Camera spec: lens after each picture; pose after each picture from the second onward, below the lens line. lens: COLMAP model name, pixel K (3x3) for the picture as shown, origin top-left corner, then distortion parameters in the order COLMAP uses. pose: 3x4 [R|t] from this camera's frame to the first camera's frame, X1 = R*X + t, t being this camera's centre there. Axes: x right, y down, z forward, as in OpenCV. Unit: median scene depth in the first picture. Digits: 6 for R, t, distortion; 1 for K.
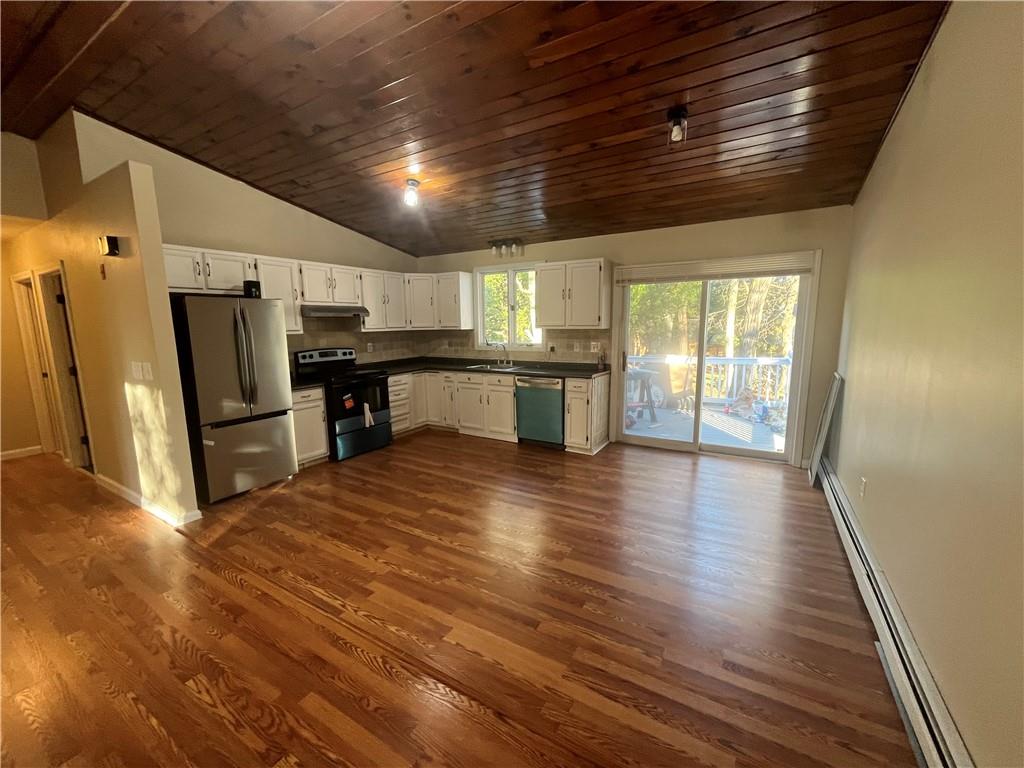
lens RADIAL K [[412.7, 0, 510.2], [0, 412.7, 386.5], [0, 0, 1]] dist [-0.001838, -0.001116]
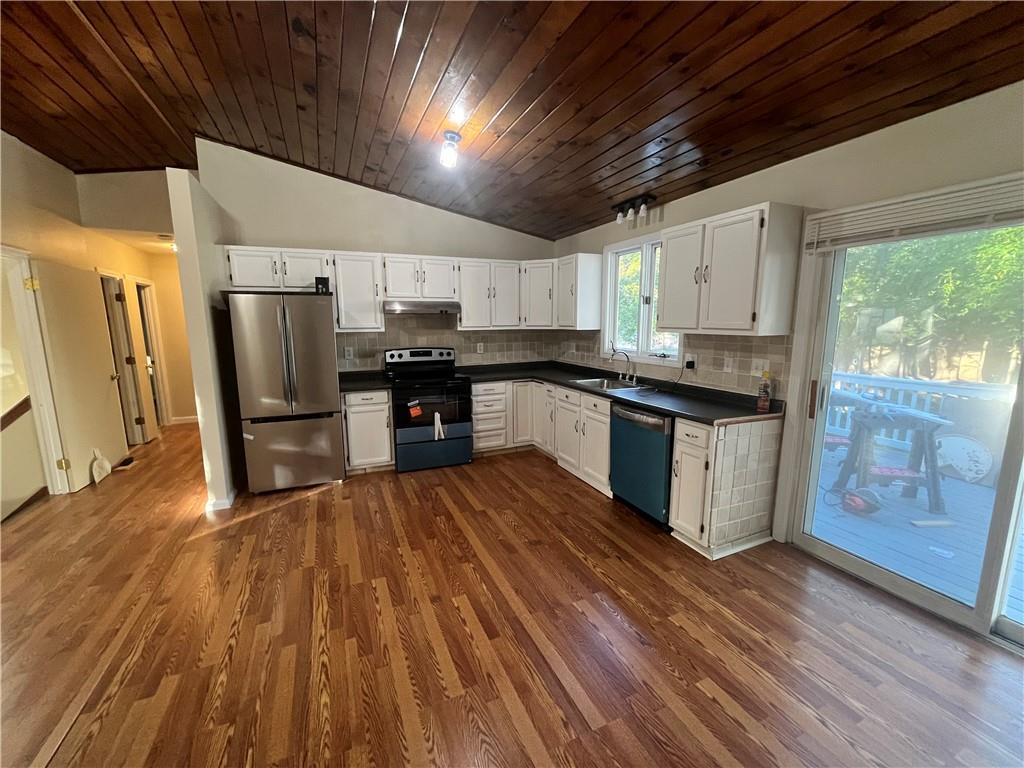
lens RADIAL K [[412.7, 0, 509.0], [0, 412.7, 385.8], [0, 0, 1]] dist [-0.001838, -0.001116]
pose [[0.816999, 0.099129, -0.568055, 0.281032], [-0.093524, 0.994849, 0.039096, -0.068433], [0.569004, 0.021186, 0.822061, 0.390459]]
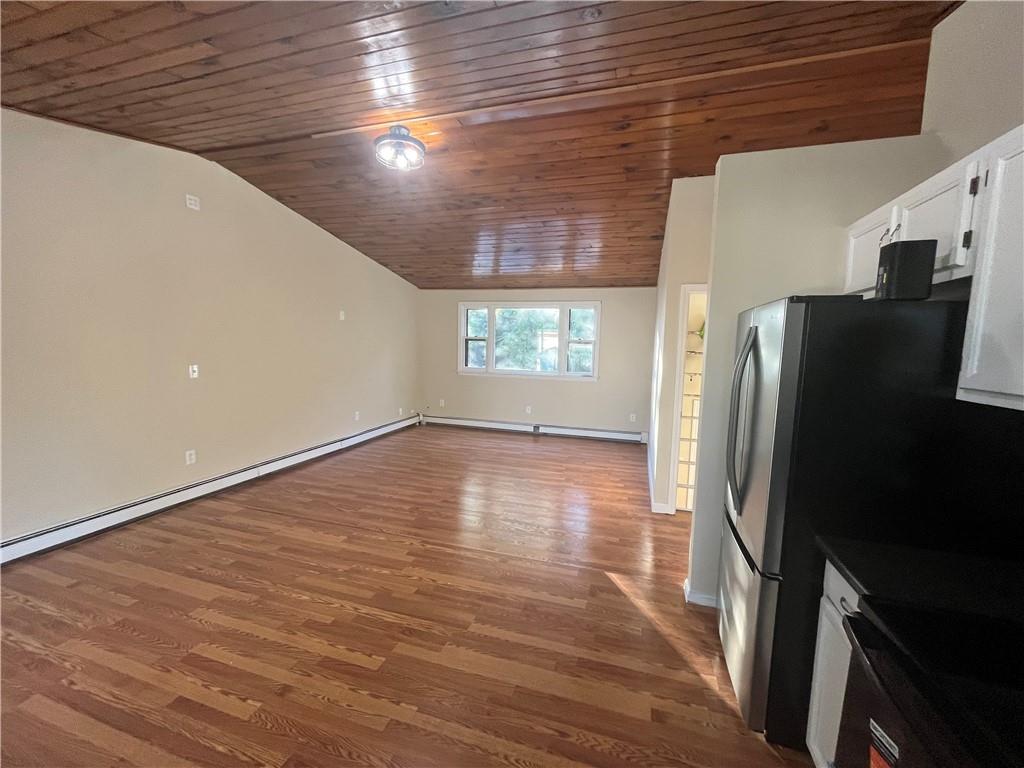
lens RADIAL K [[412.7, 0, 509.4], [0, 412.7, 385.7], [0, 0, 1]] dist [-0.001838, -0.001116]
pose [[-0.971612, 0.014066, -0.236160, -0.180432], [-0.047266, 0.966564, 0.252032, -0.183377], [0.231809, 0.256039, -0.938461, 1.119000]]
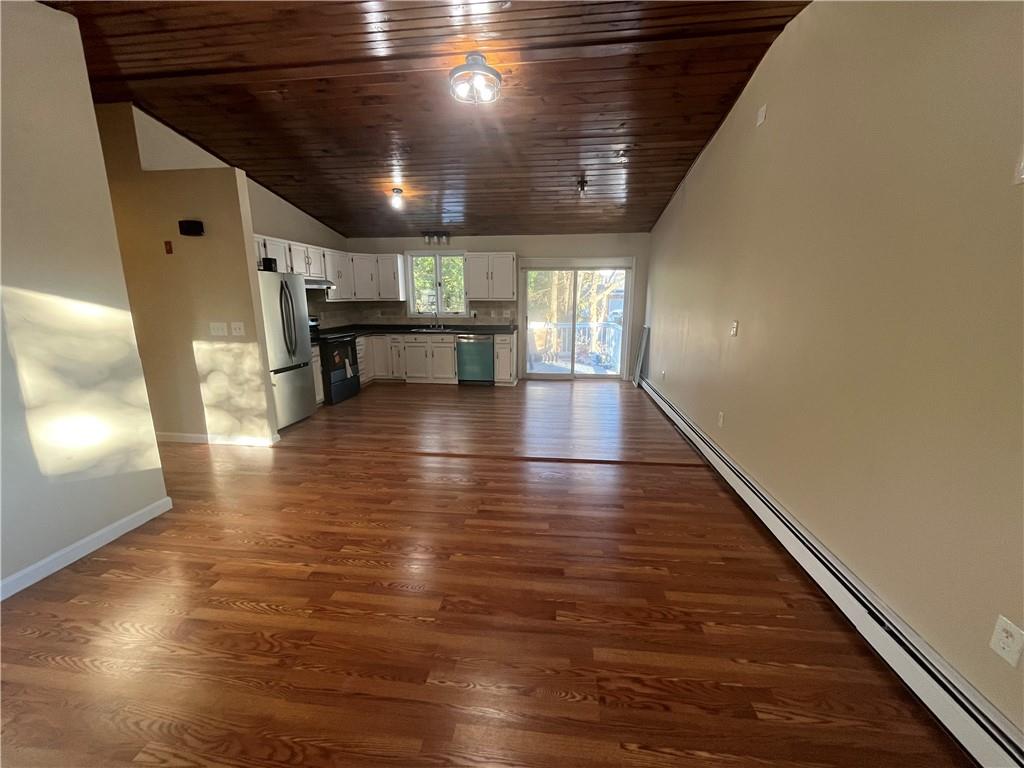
lens RADIAL K [[412.7, 0, 509.2], [0, 412.7, 385.2], [0, 0, 1]] dist [-0.001838, -0.001116]
pose [[0.913097, -0.073627, 0.401041, -0.430559], [0.052205, 0.996577, 0.064100, 0.069339], [-0.404388, -0.037593, 0.913815, -0.369080]]
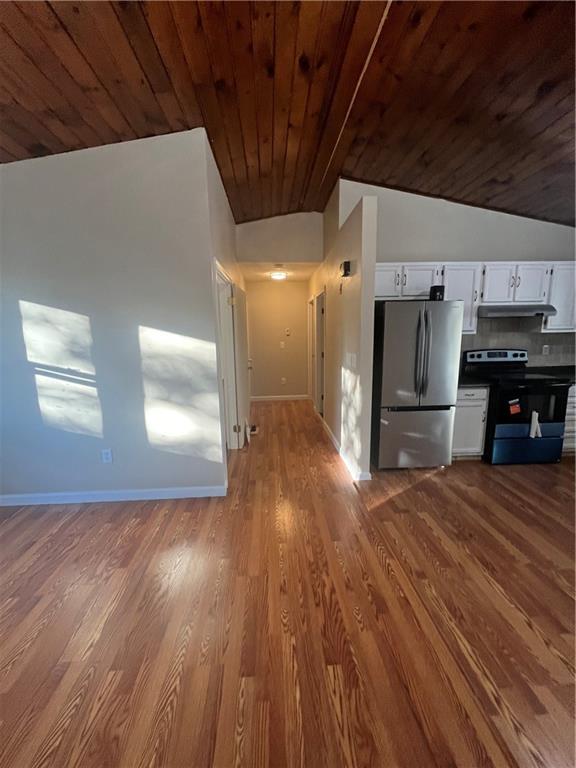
lens RADIAL K [[309.5, 0, 286.2], [0, 309.5, 382.4], [0, 0, 1]] dist [-0.001838, -0.001116]
pose [[0.564409, 0.138539, -0.813787, -0.121589], [-0.116153, 0.989337, 0.087866, -0.020432], [0.817282, 0.044931, 0.574483, 0.169035]]
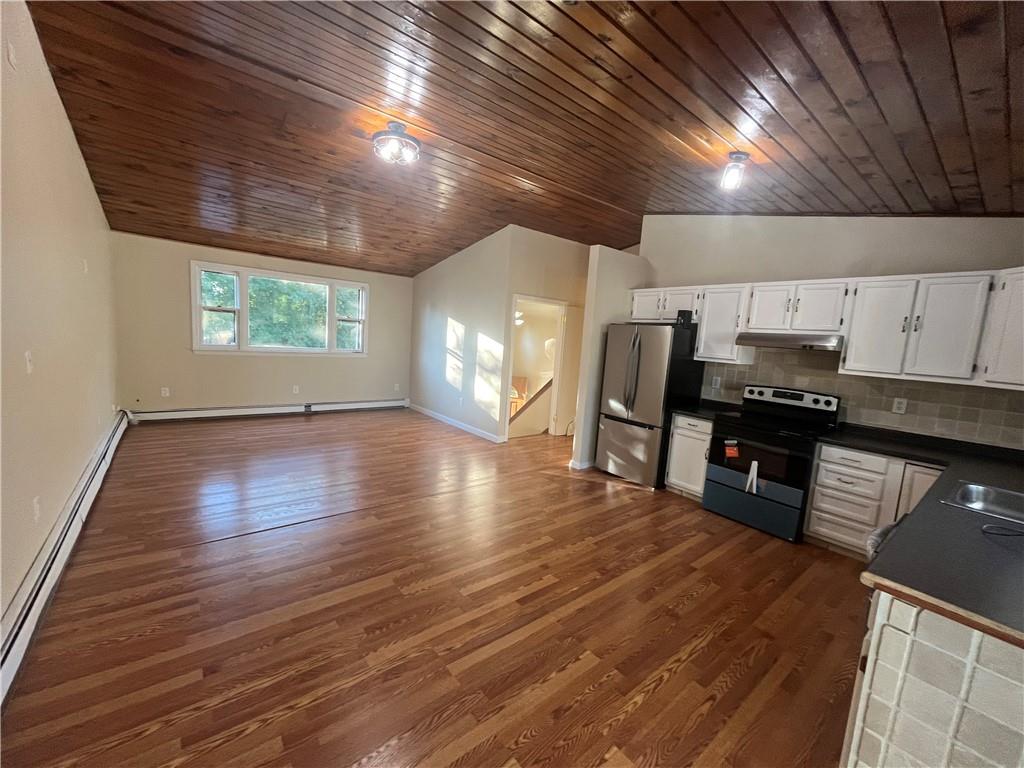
lens RADIAL K [[412.7, 0, 508.3], [0, 412.7, 386.0], [0, 0, 1]] dist [-0.001838, -0.001116]
pose [[-0.346707, 0.104477, -0.932137, 0.515960], [-0.206195, 0.960978, 0.184403, -0.144849], [0.915029, 0.256136, -0.311635, 0.836414]]
